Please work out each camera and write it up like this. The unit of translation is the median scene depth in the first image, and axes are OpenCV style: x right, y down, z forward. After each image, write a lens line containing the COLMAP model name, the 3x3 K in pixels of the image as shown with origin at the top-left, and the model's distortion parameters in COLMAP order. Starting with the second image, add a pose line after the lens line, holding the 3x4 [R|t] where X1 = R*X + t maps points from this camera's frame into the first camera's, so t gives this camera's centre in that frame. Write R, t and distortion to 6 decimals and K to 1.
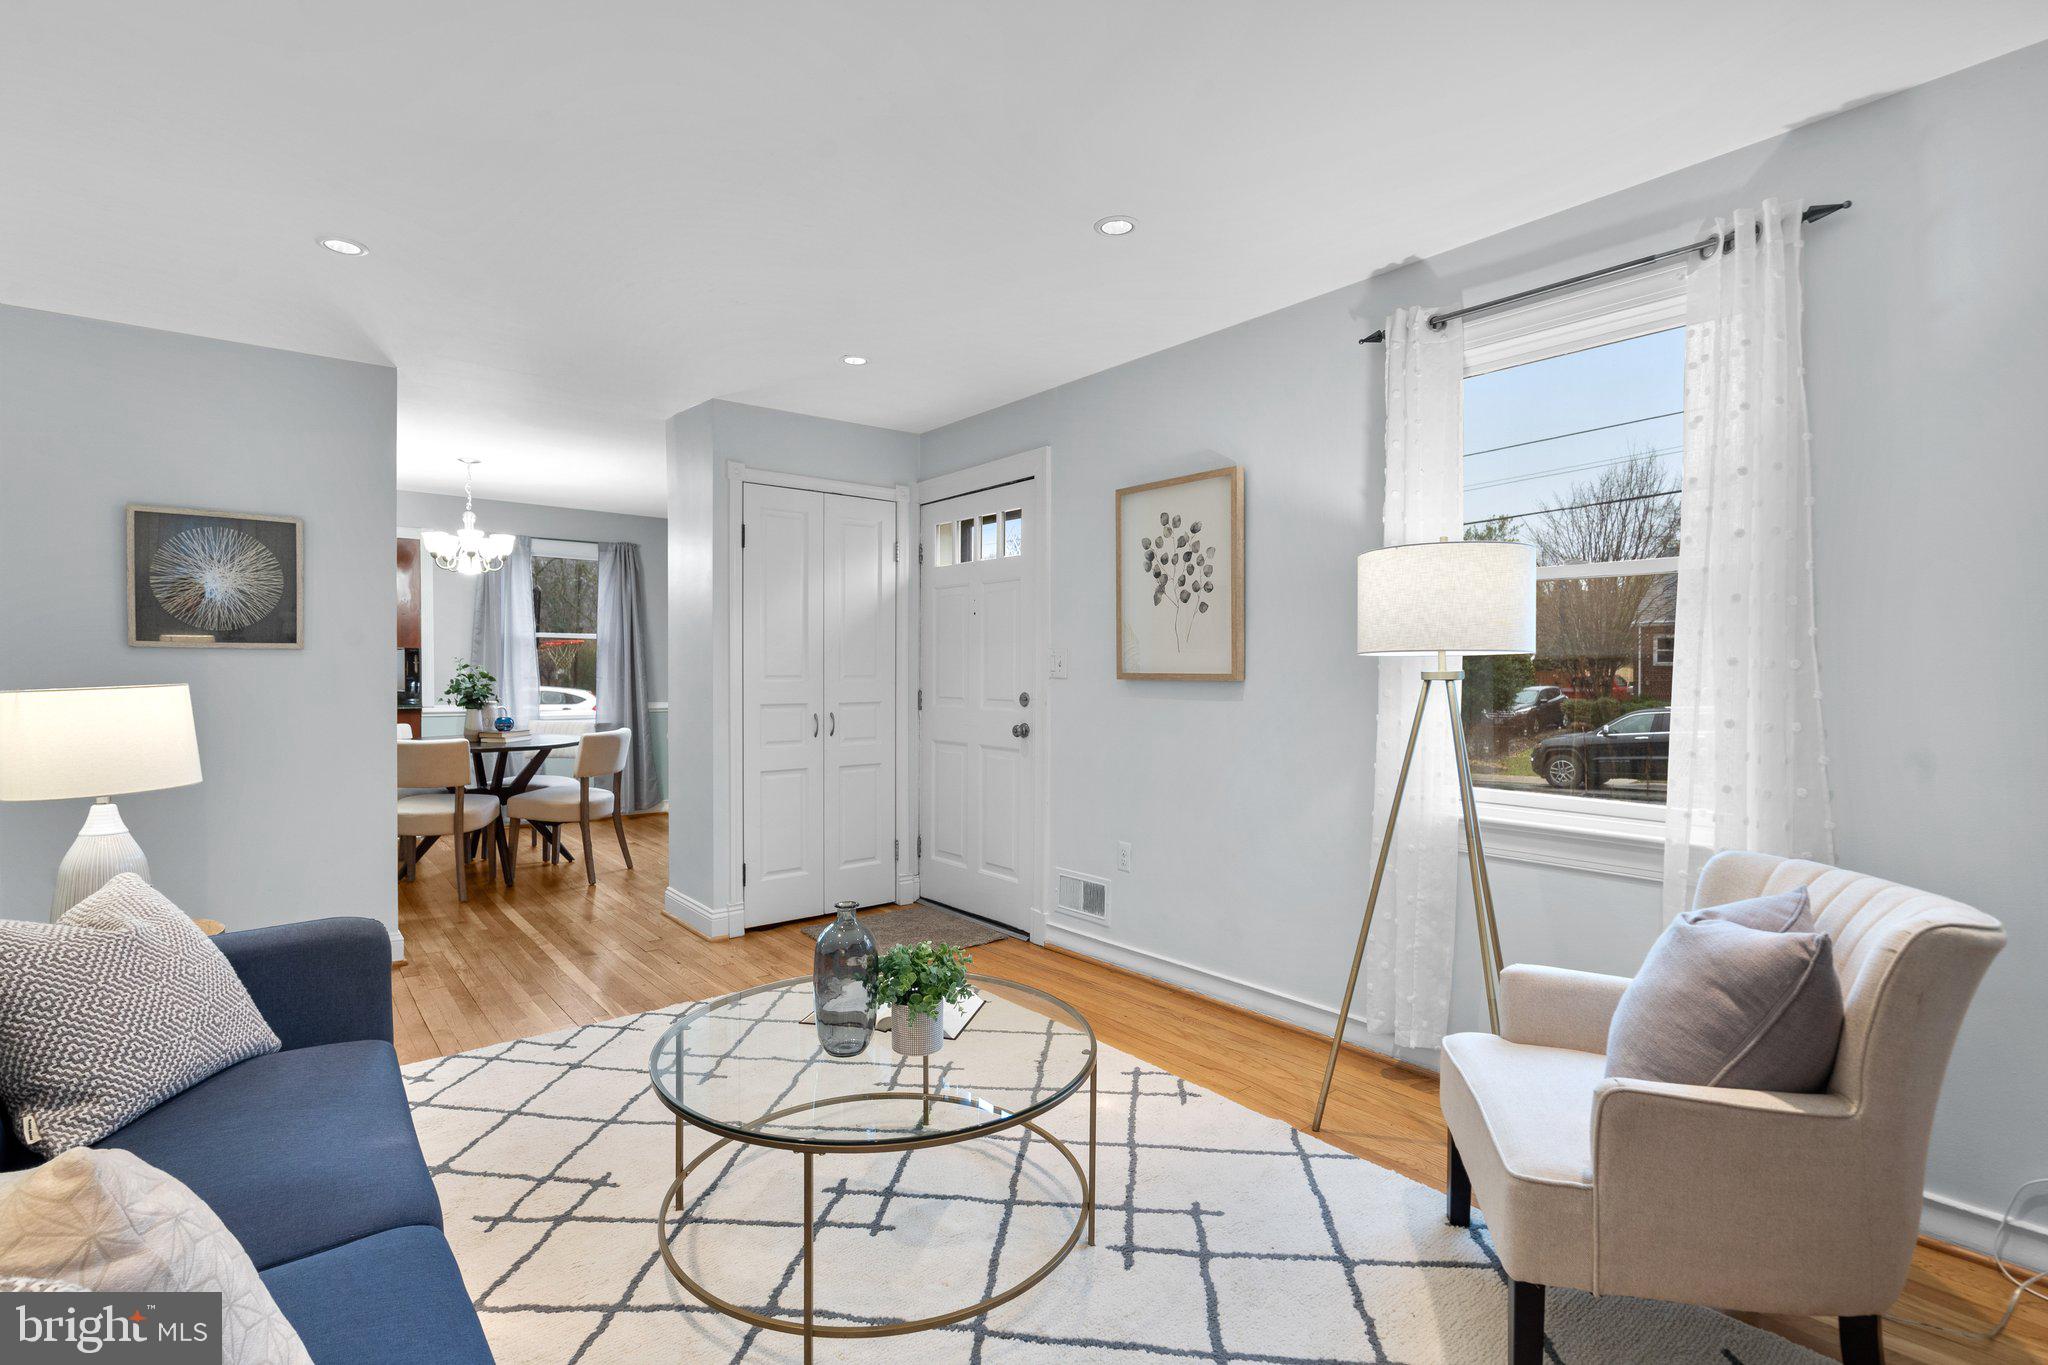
lens RADIAL K [[945.8, 0, 1007.1], [0, 945.8, 684.2], [0, 0, 1]] dist [-0.008421, 0.002270]
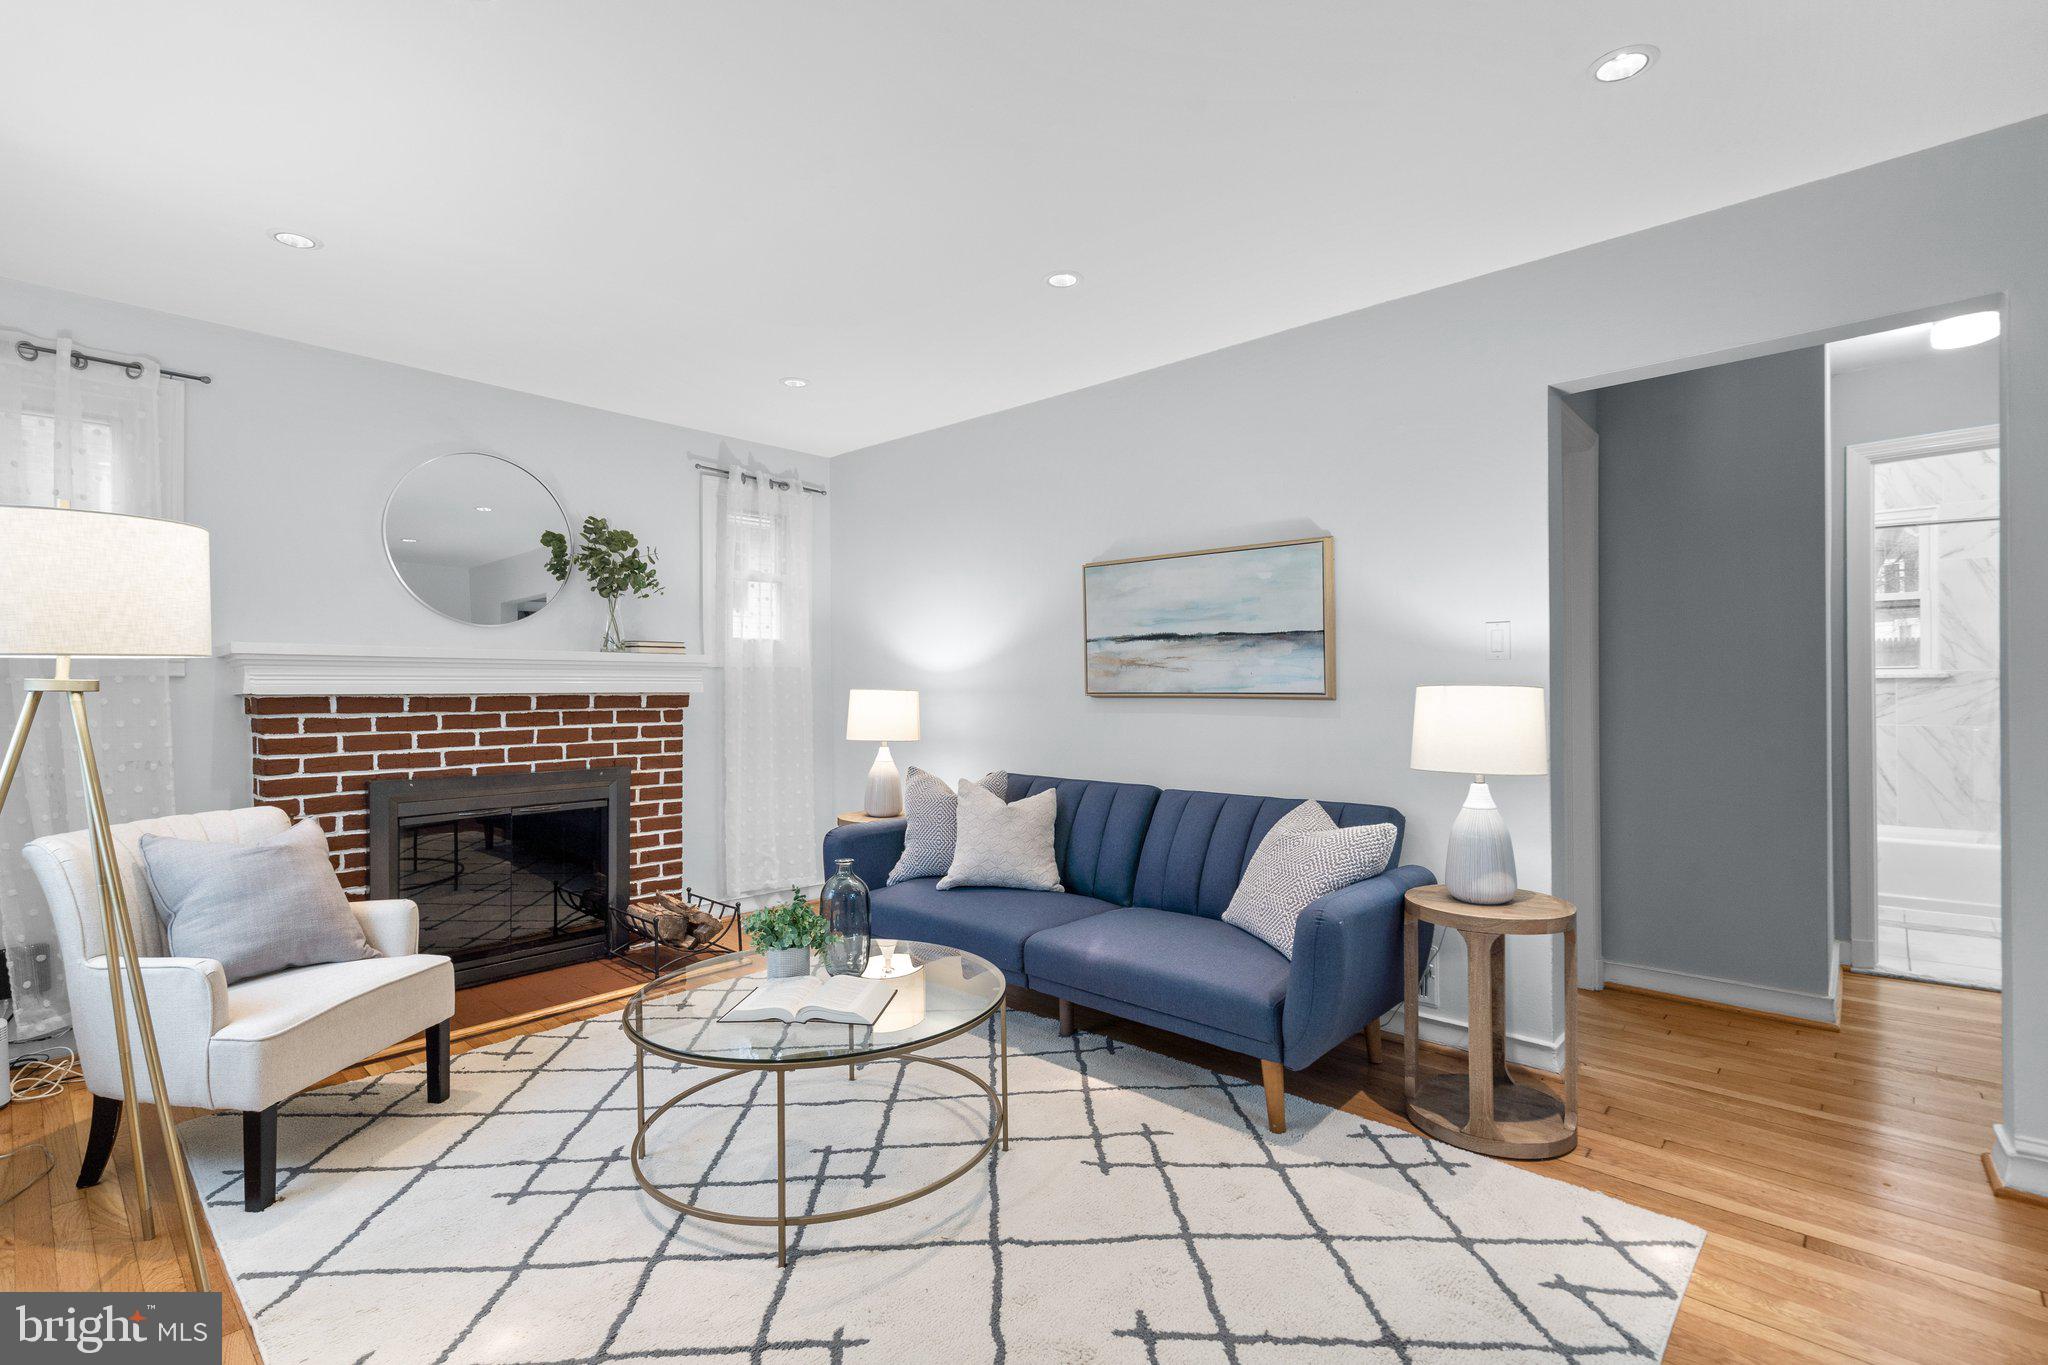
lens RADIAL K [[945.8, 0, 1022.6], [0, 945.8, 690.9], [0, 0, 1]] dist [-0.008421, 0.002270]
pose [[-0.987595, 0.006896, -0.156872, -0.114596], [0.003546, 0.999760, 0.021626, -0.012397], [0.156984, 0.020802, -0.987382, 1.260865]]
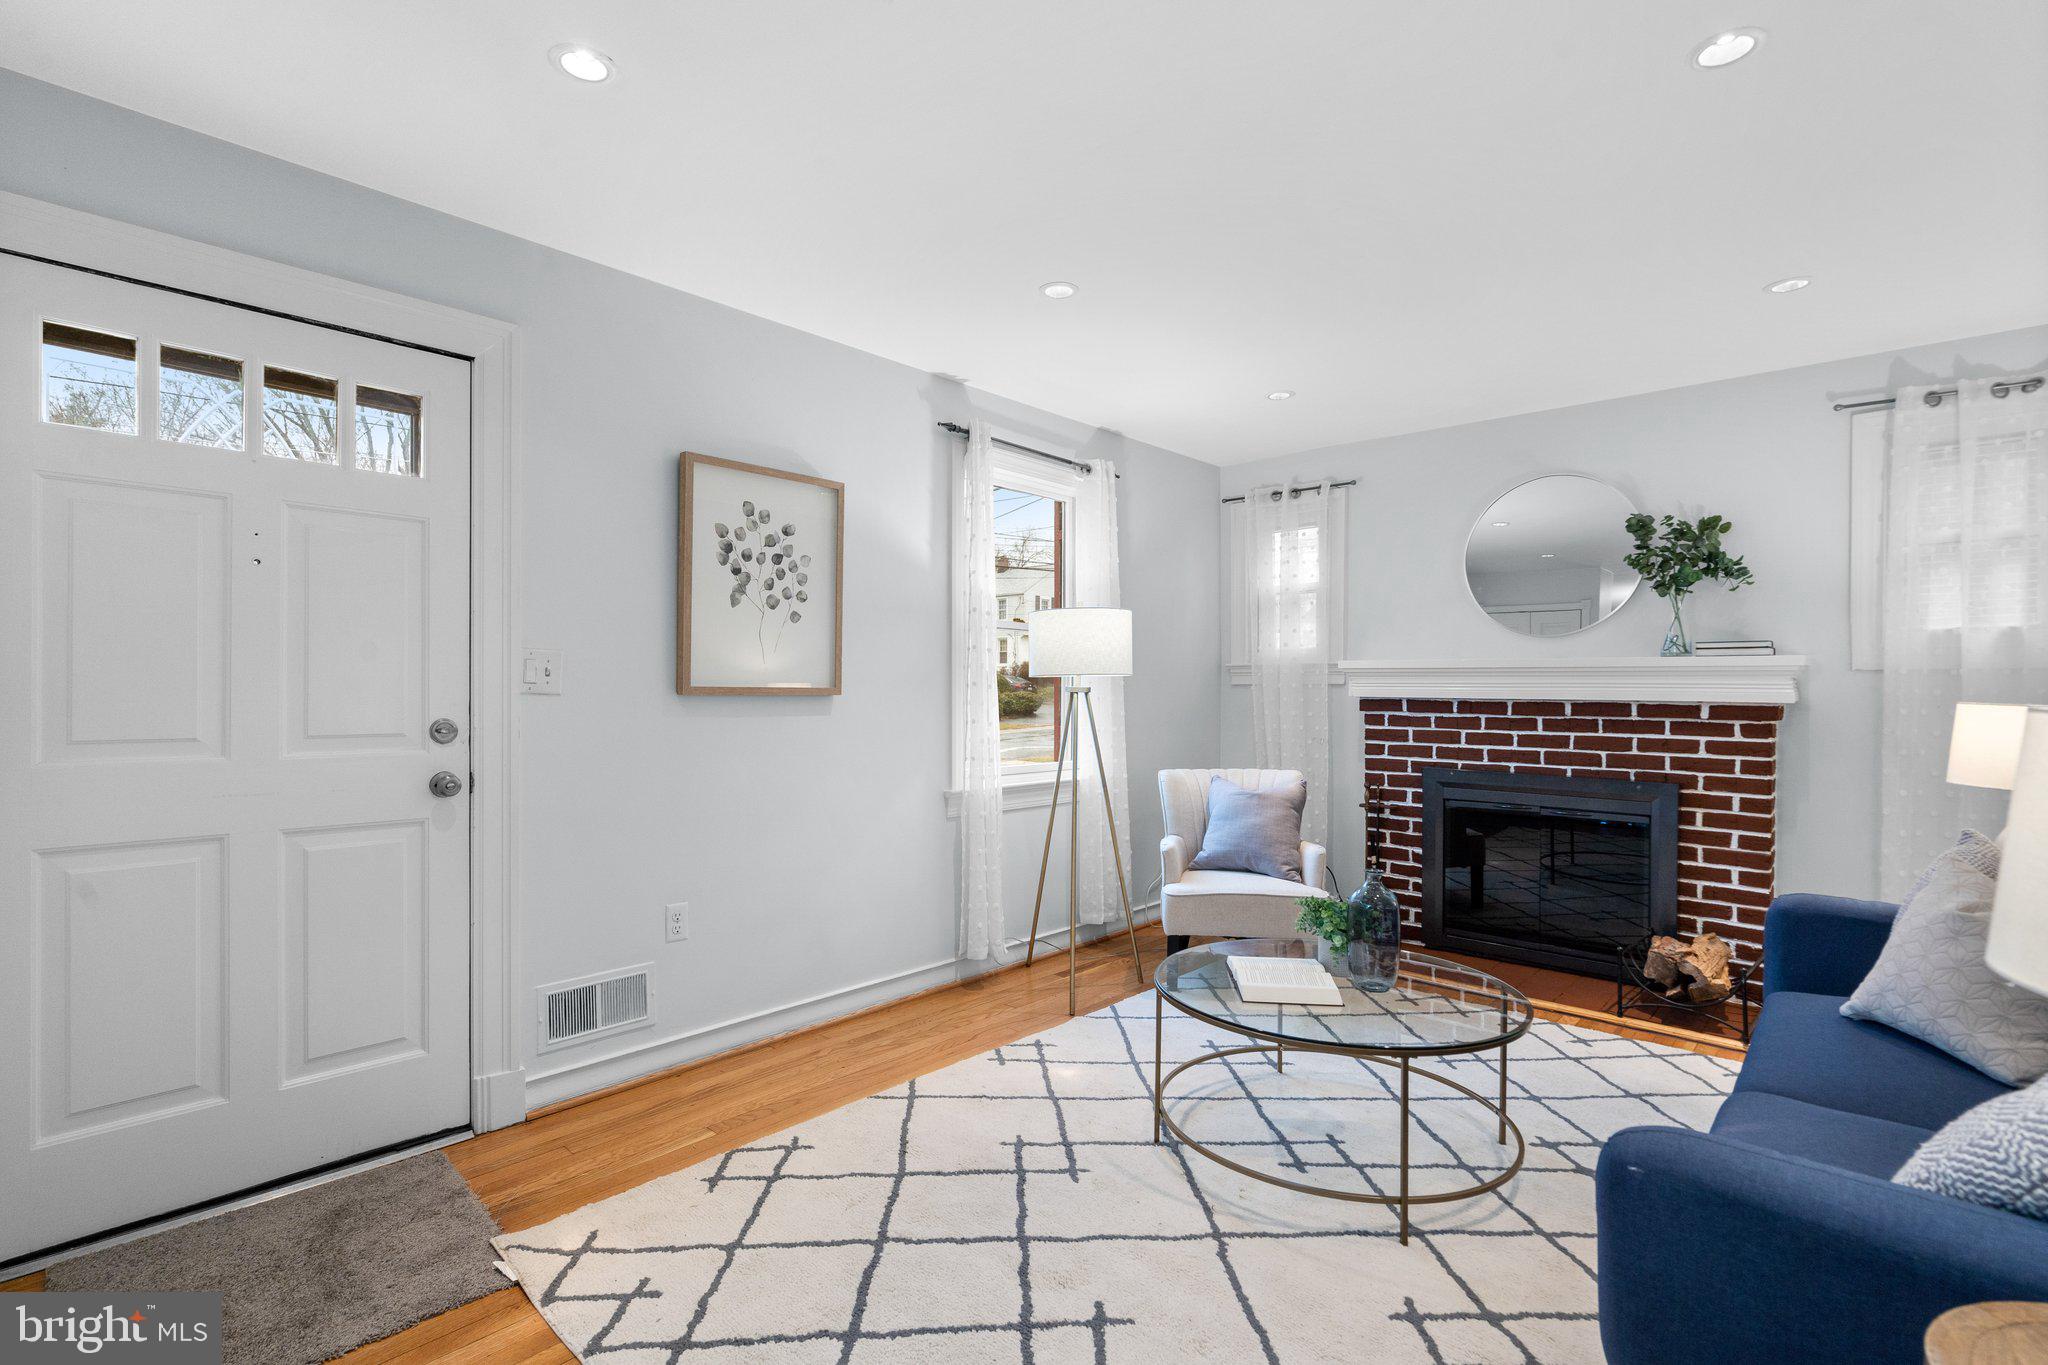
lens RADIAL K [[945.8, 0, 1000.3], [0, 945.8, 698.4], [0, 0, 1]] dist [-0.008421, 0.002270]
pose [[-0.127294, -0.009599, 0.991819, -0.742894], [0.010012, 0.999890, 0.010962, -0.008931], [-0.991815, 0.011325, -0.127184, 0.909251]]
